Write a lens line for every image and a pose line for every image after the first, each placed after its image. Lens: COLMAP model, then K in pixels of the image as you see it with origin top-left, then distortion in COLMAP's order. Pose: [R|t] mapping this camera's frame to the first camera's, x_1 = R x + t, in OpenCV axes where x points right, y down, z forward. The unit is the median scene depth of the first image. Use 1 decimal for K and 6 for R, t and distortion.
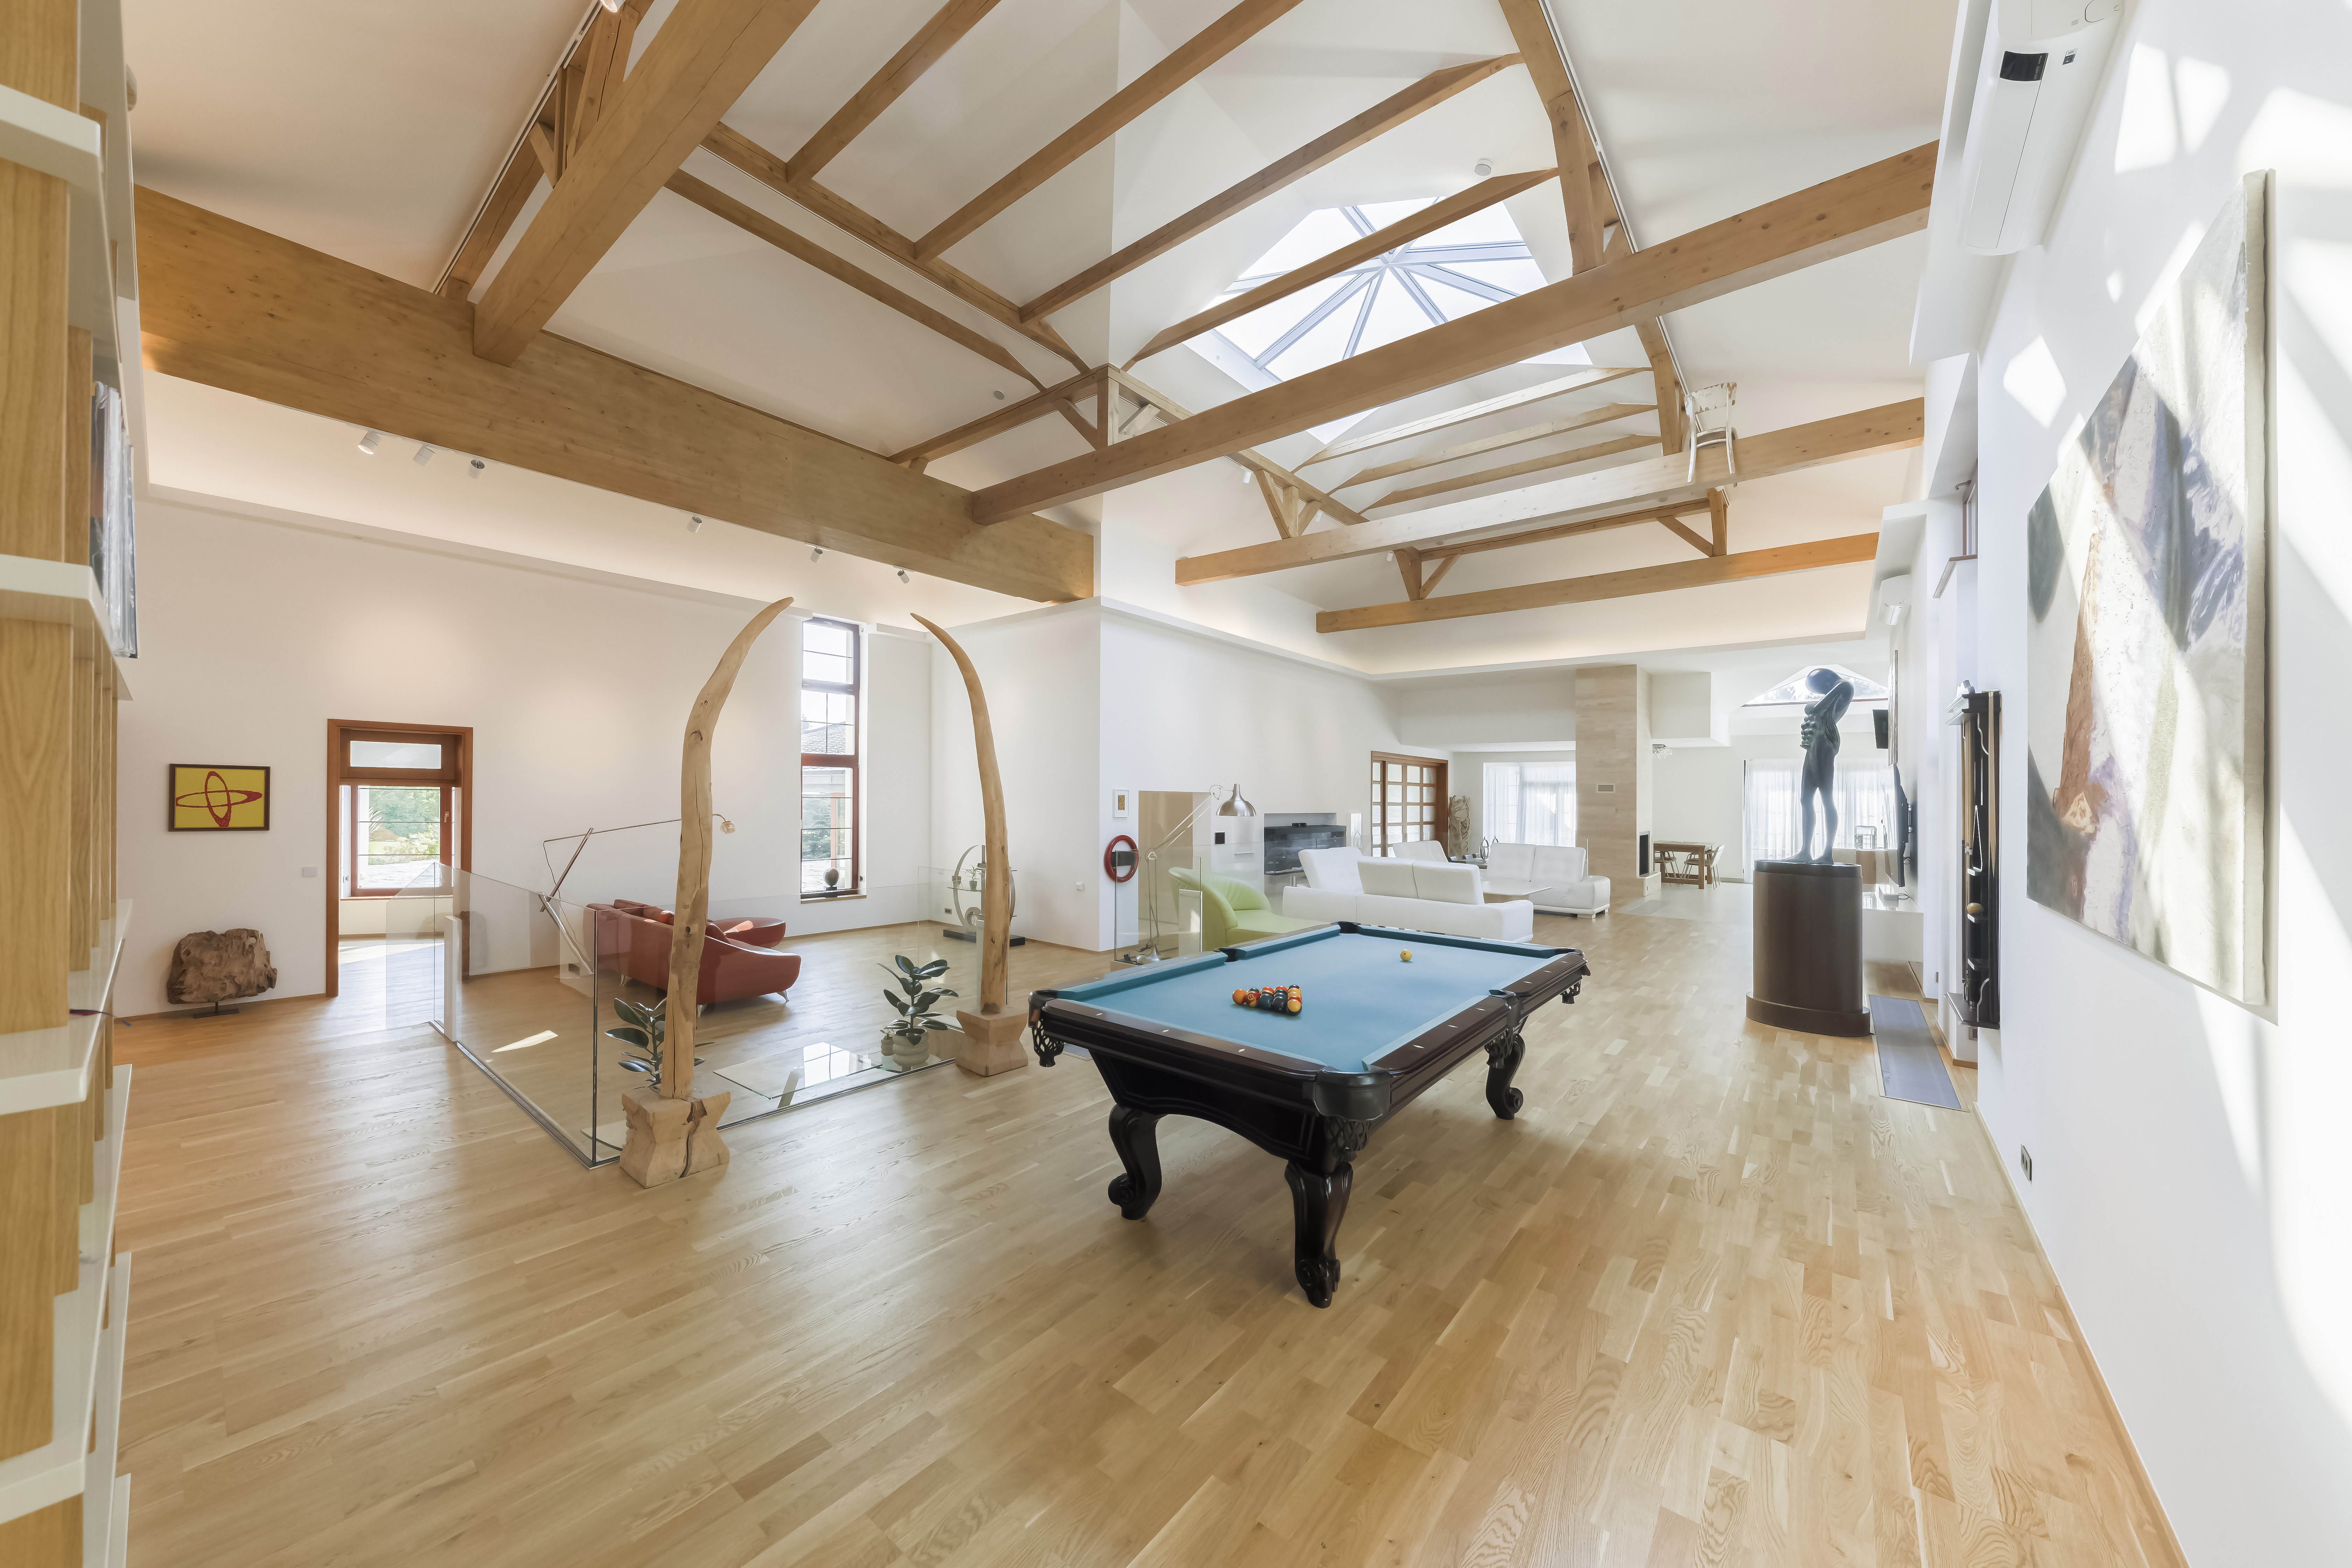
lens RADIAL K [[810.3, 0, 1182.7], [0, 810.3, 783.8], [0, 0, 1]] dist [0.002002, 0.000069]
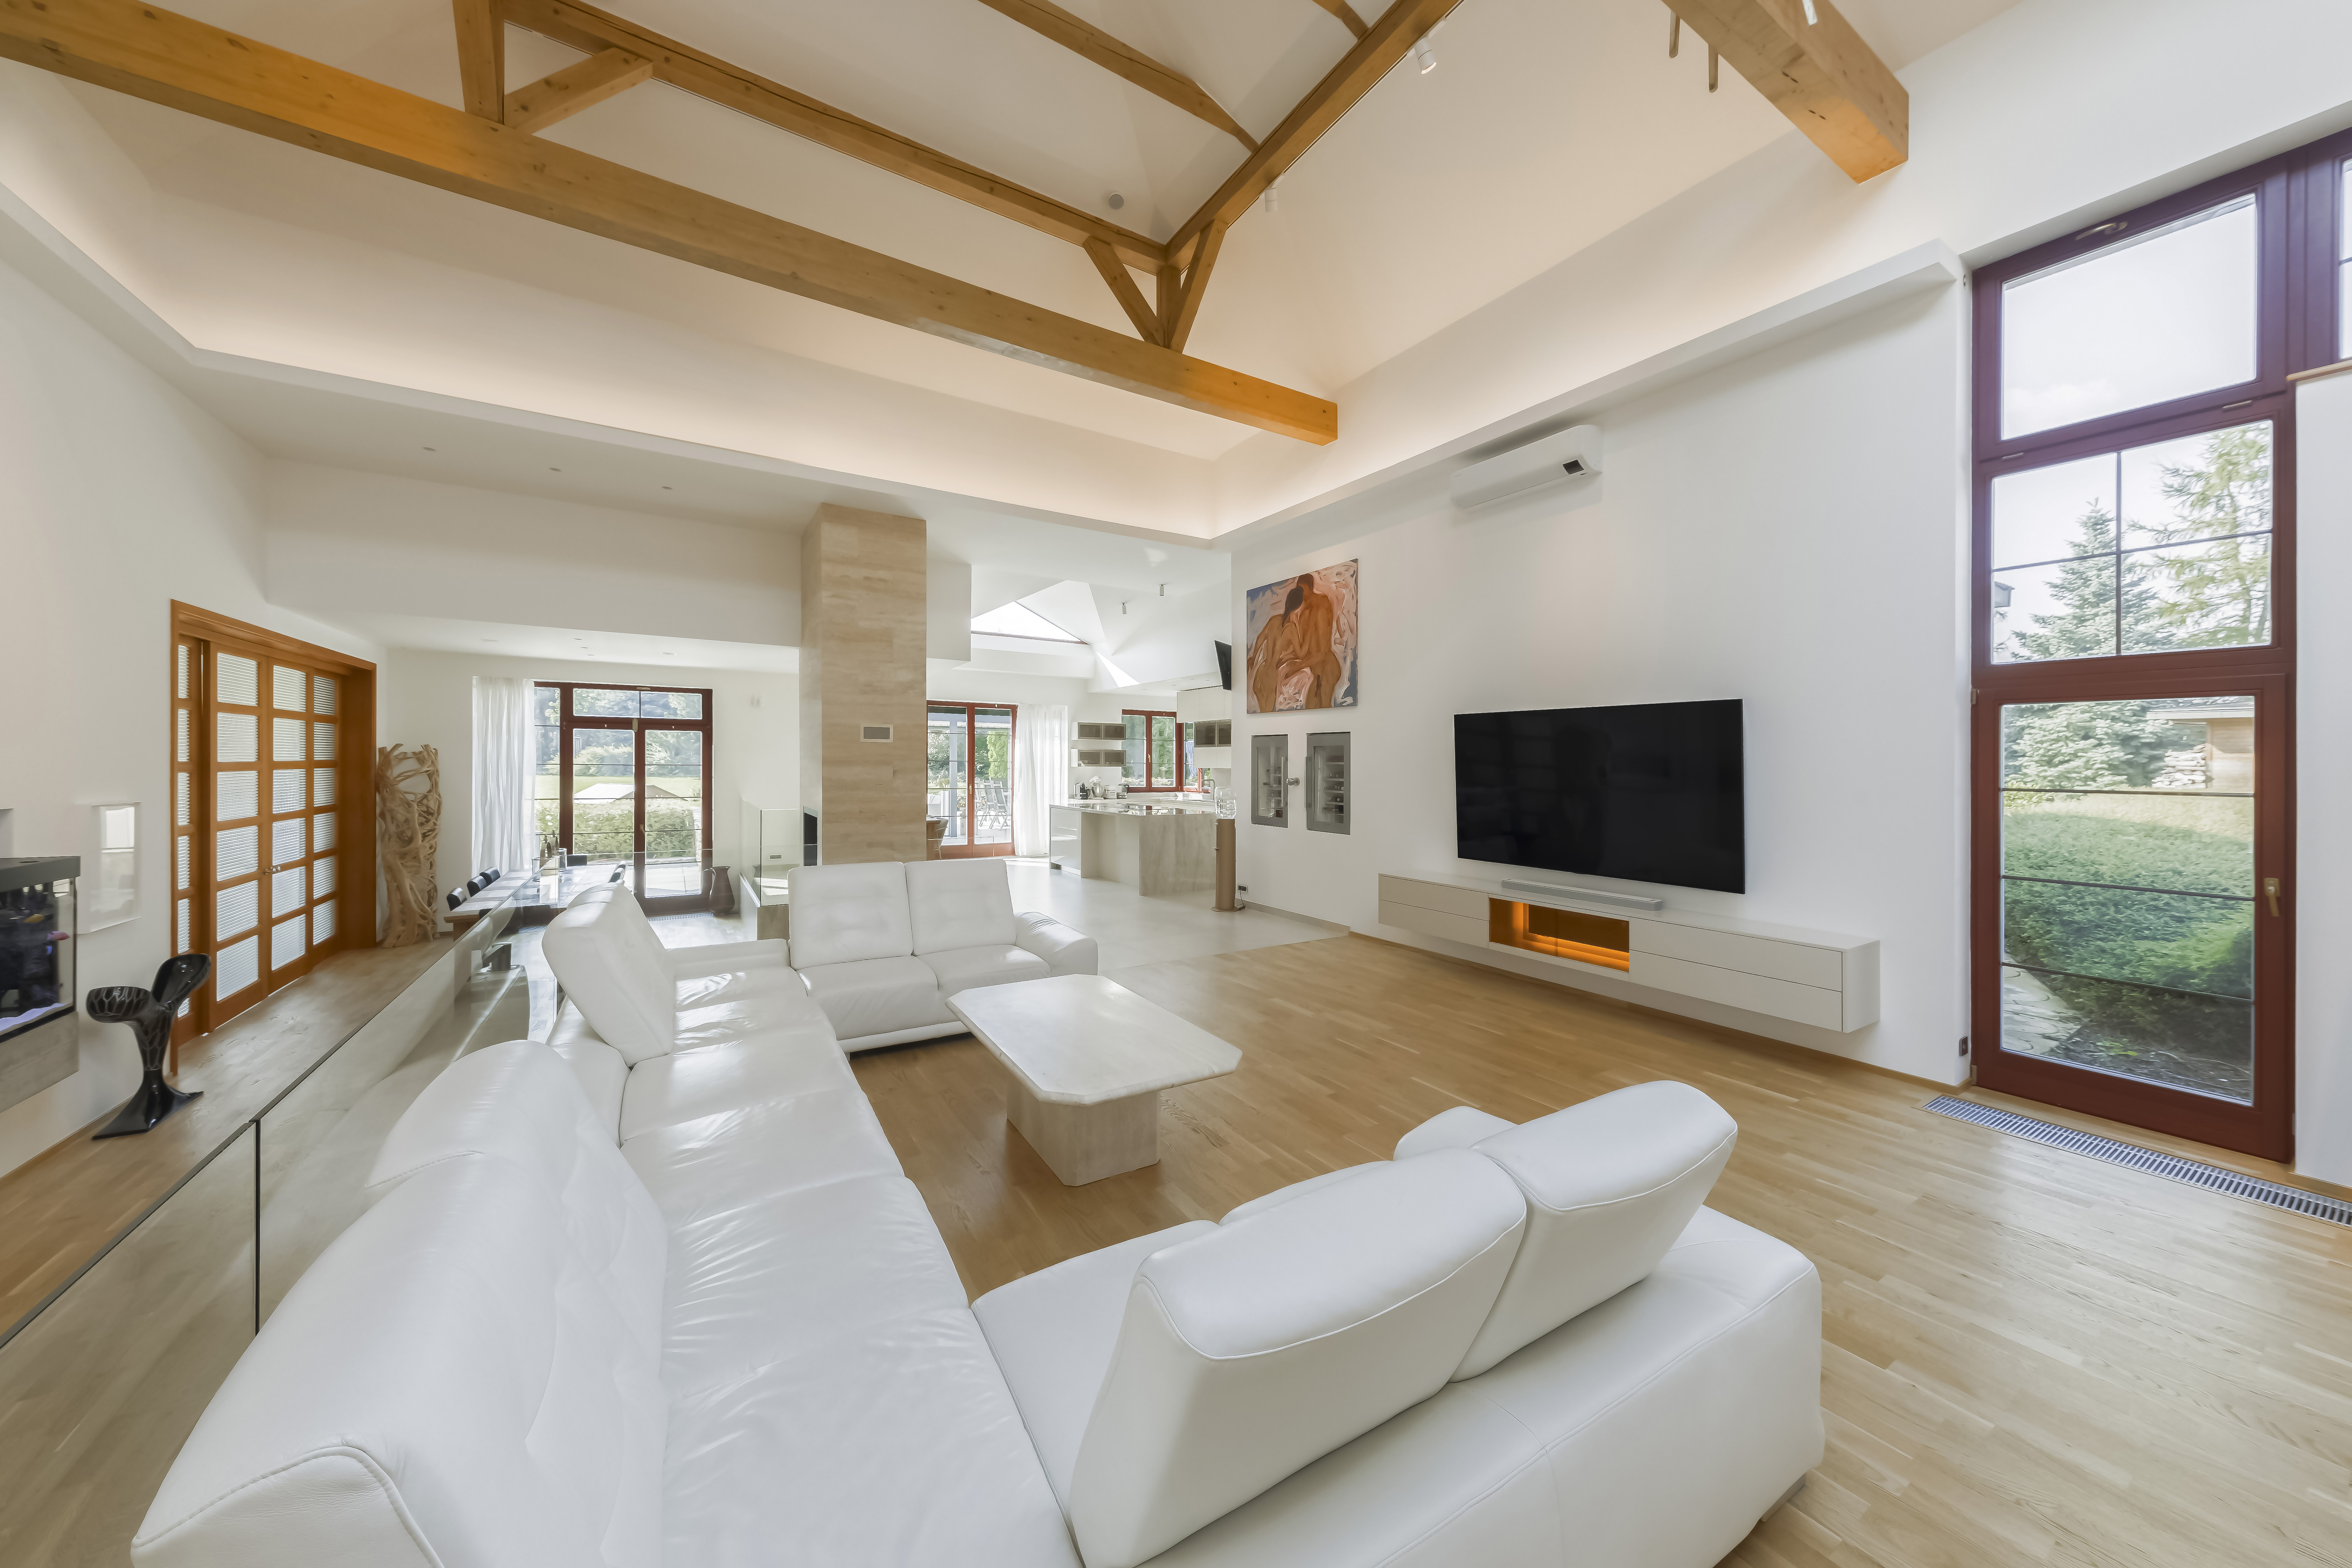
lens RADIAL K [[810.3, 0, 1191.0], [0, 810.3, 762.4], [0, 0, 1]] dist [0.002002, 0.000069]
pose [[0.322802, -0.010658, 0.946406, 0.057474], [-0.018501, 0.999674, 0.017568, 0.008968], [-0.946286, -0.023181, 0.322500, 0.492944]]
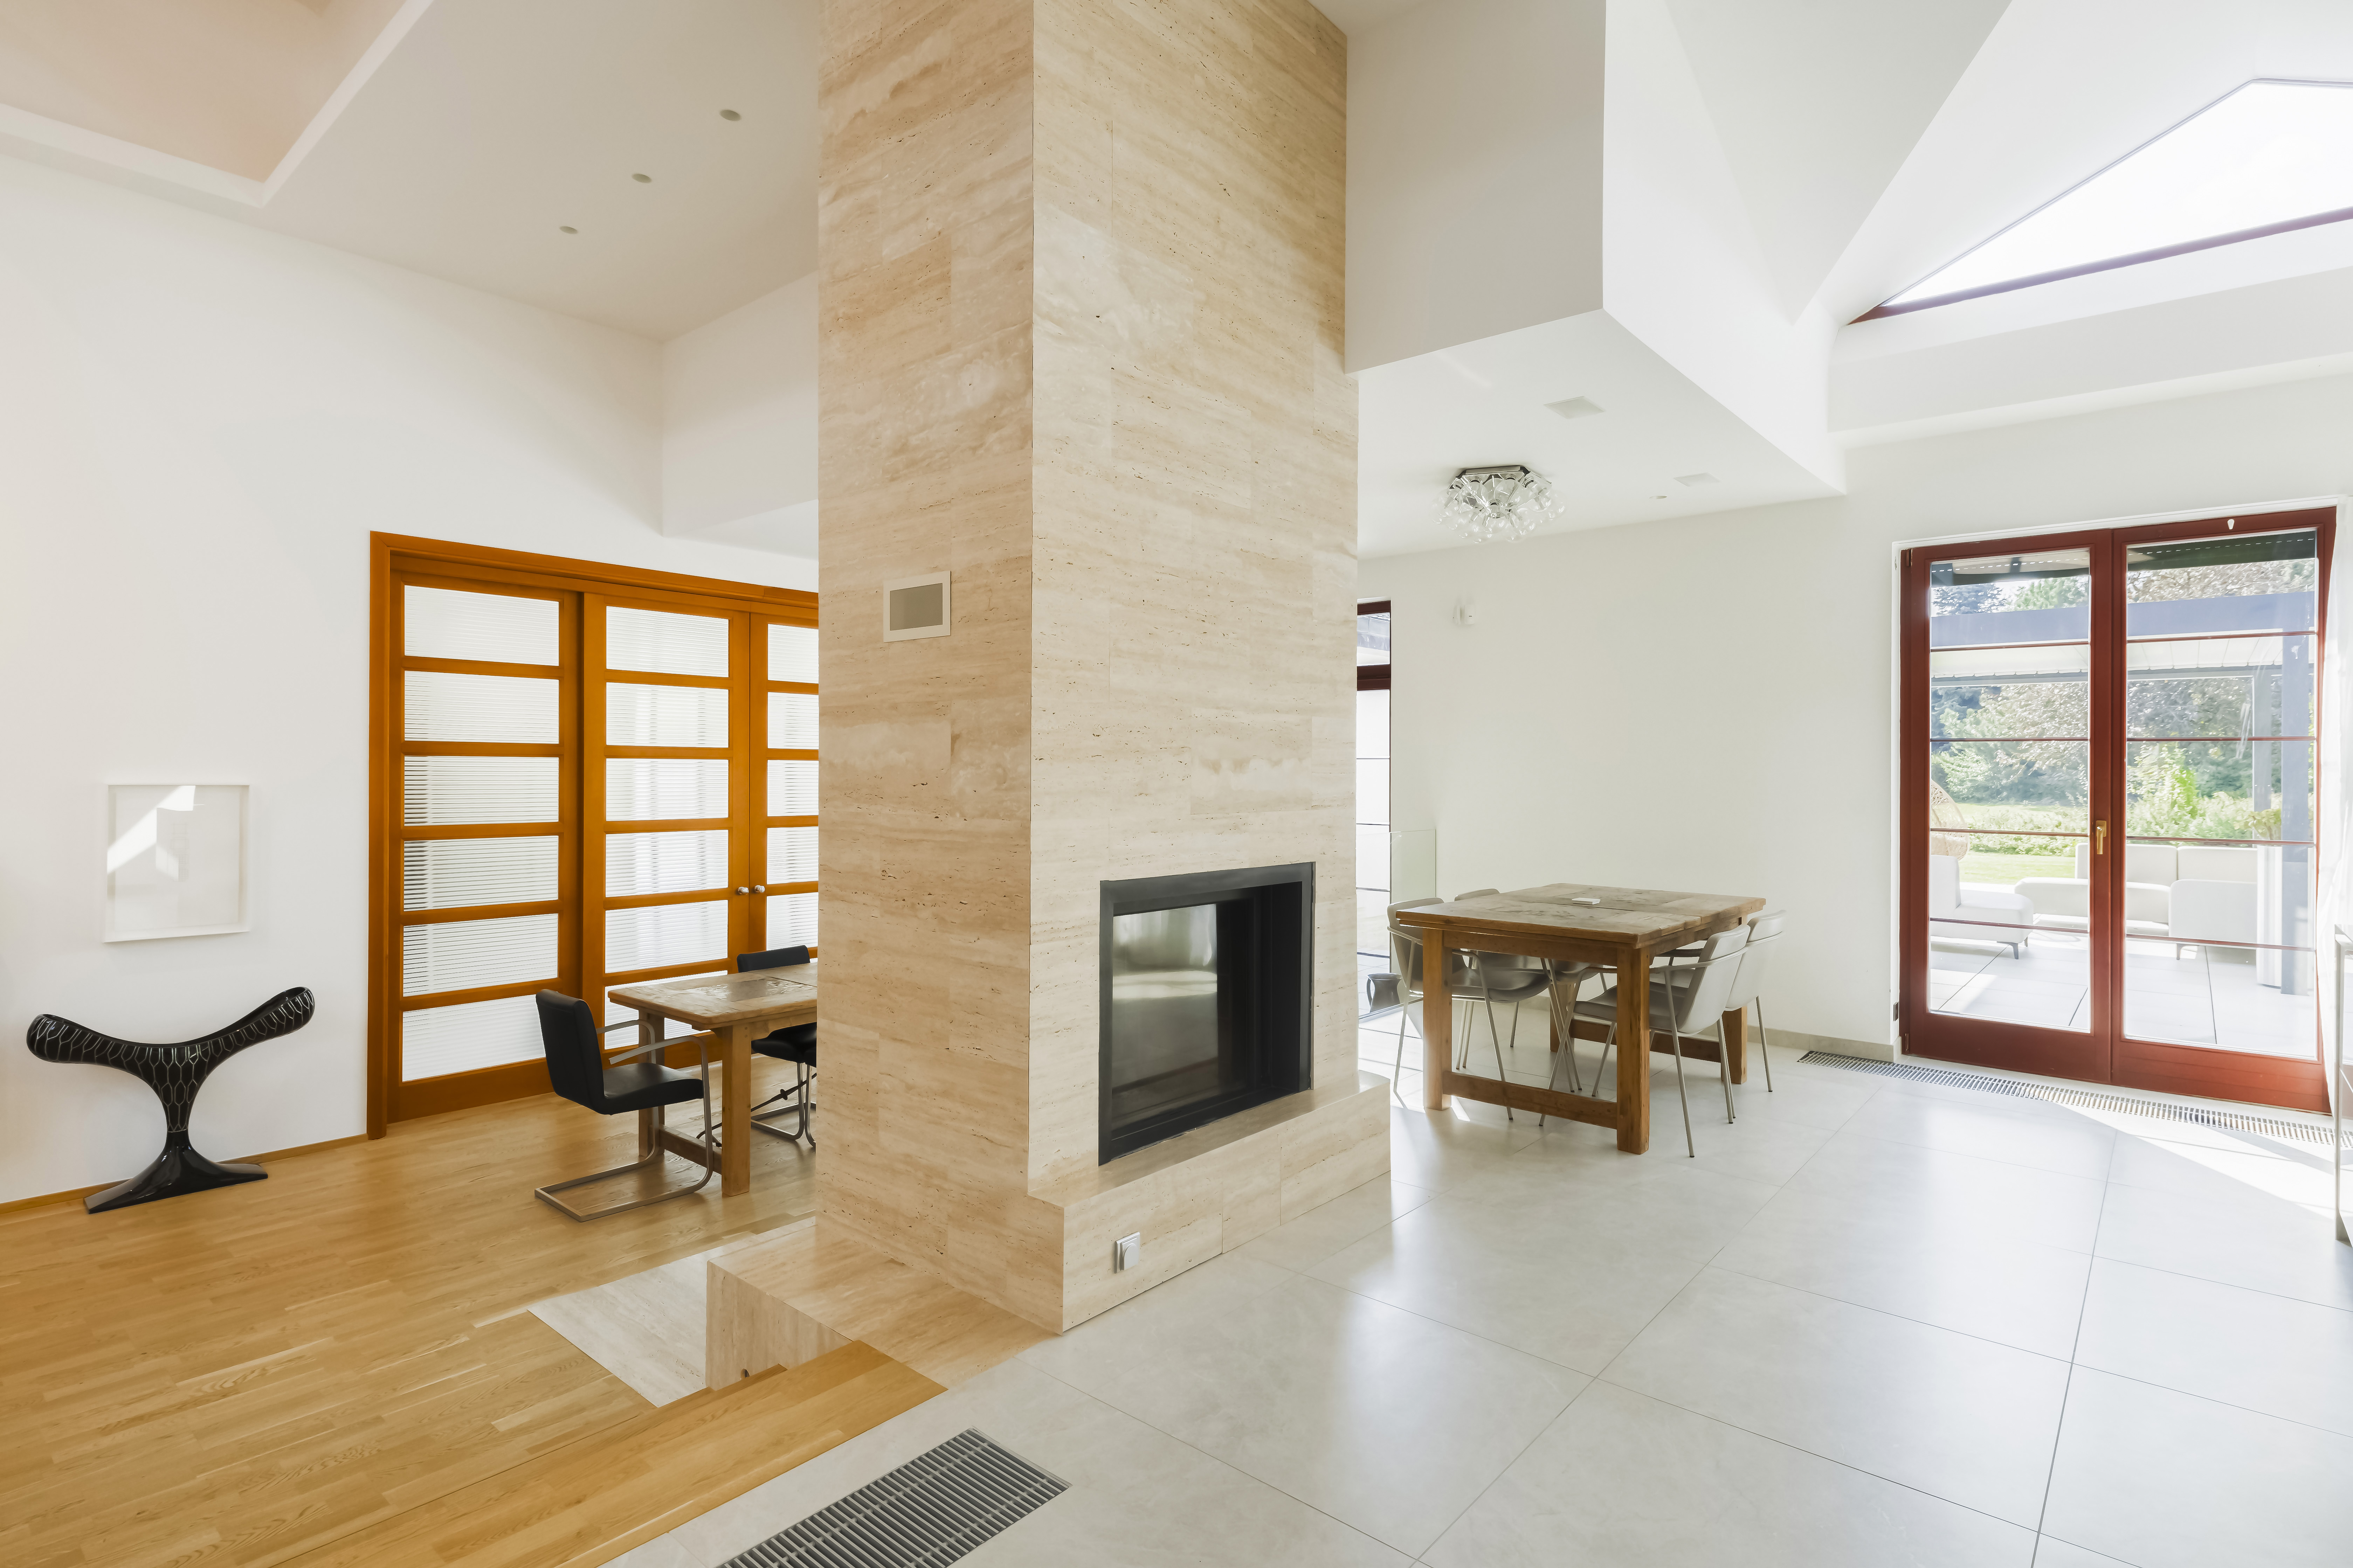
lens RADIAL K [[1180.0, 0, 1178.0], [0, 1180.0, 782.2], [0, 0, 1]] dist [-0.001452, -0.000193]
pose [[0.999521, -0.005844, -0.030403, 0.459229], [0.006503, 0.999745, 0.021628, 0.027432], [0.030269, -0.021815, 0.999304, 0.609844]]
